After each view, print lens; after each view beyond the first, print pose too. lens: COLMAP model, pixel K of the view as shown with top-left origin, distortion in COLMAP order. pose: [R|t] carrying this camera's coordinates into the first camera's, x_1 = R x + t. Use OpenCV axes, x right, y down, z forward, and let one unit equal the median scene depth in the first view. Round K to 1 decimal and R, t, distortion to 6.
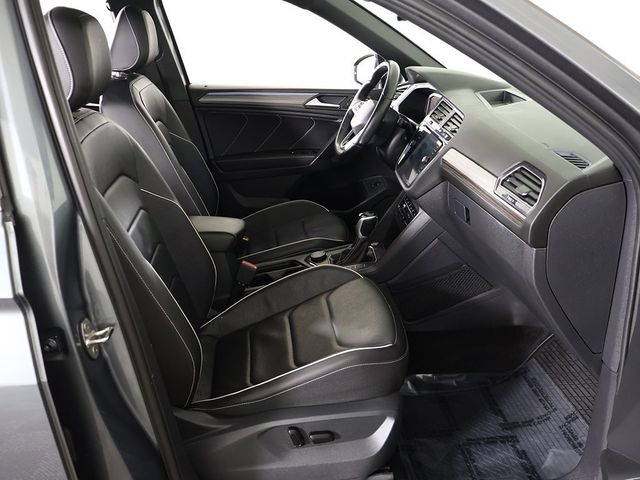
lens RADIAL K [[585.5, 0, 316.7], [0, 585.5, 240.2], [0, 0, 1]] dist [0.005328, 0.000000]
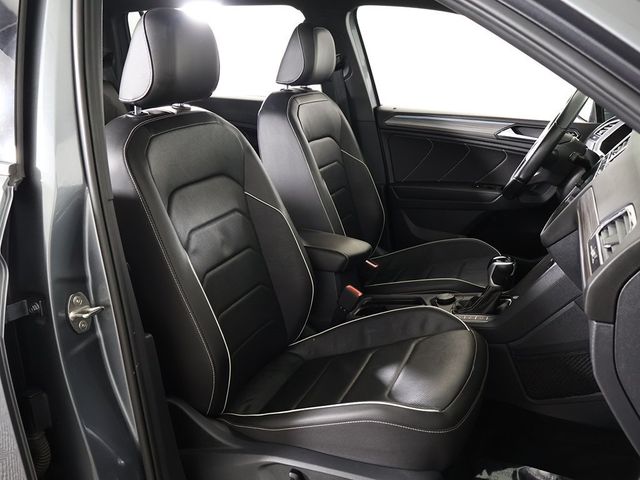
lens RADIAL K [[585.5, 0, 320.5], [0, 585.5, 242.8], [0, 0, 1]] dist [0.005328, 0.000000]
pose [[0.885493, 0.153639, -0.438516, 0.203409], [-0.179821, 0.983525, -0.018524, -0.004801], [0.428446, 0.095257, 0.898532, 0.120383]]
